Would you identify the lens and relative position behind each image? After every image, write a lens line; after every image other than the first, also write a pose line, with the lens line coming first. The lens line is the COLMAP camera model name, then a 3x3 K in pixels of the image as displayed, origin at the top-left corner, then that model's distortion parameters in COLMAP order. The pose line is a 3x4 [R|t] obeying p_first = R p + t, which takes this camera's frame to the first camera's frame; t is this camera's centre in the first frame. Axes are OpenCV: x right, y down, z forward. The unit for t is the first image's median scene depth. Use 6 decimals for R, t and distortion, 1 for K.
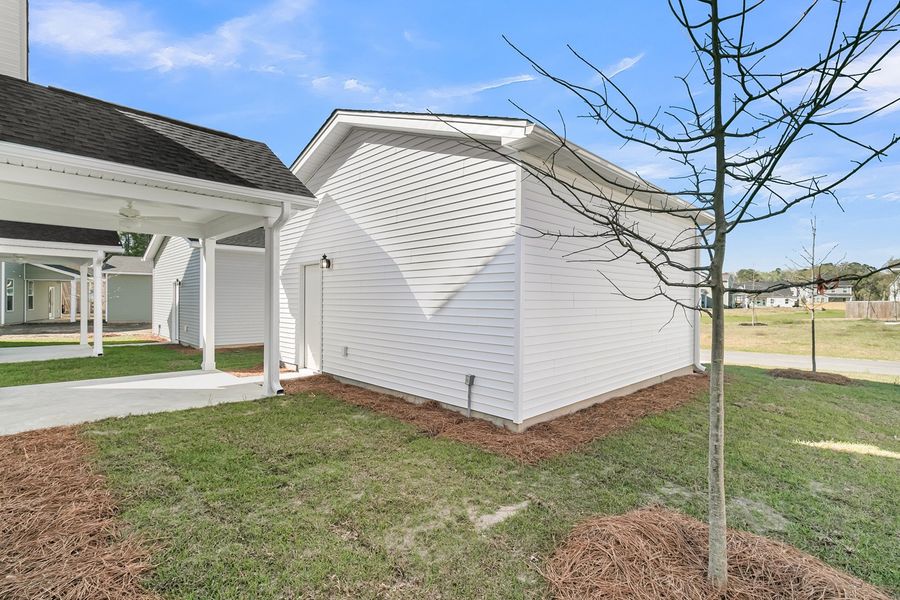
lens RADIAL K [[425.3, 0, 450.6], [0, 425.3, 300.8], [0, 0, 1]] dist [0.001025, 0.000372]
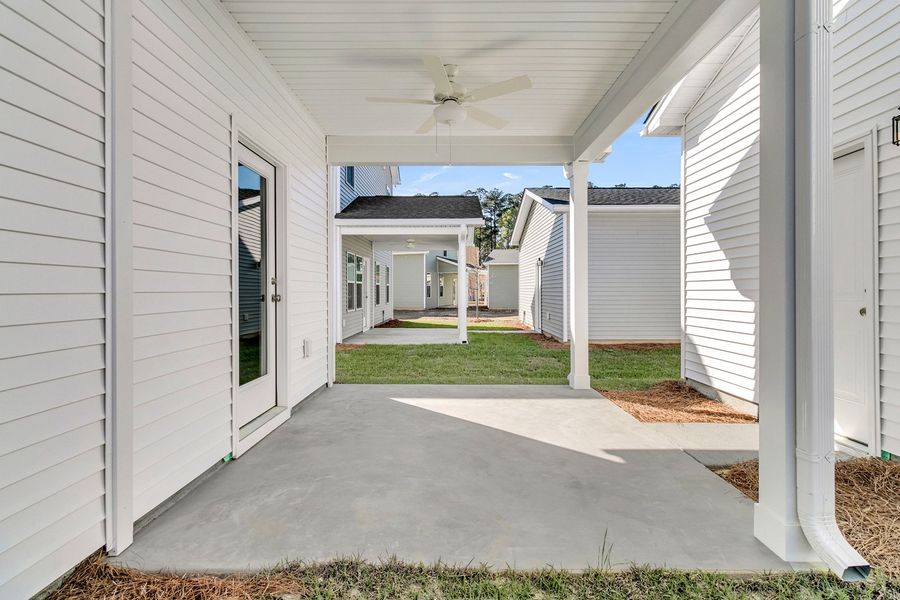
lens RADIAL K [[428.3, 0, 454.6], [0, 428.3, 282.4], [0, 0, 1]] dist [0.000685, -0.000122]
pose [[0.712959, -0.019679, -0.700930, -0.157942], [0.002867, 0.999680, -0.025150, 0.018961], [0.701200, 0.015921, 0.712787, 0.262280]]
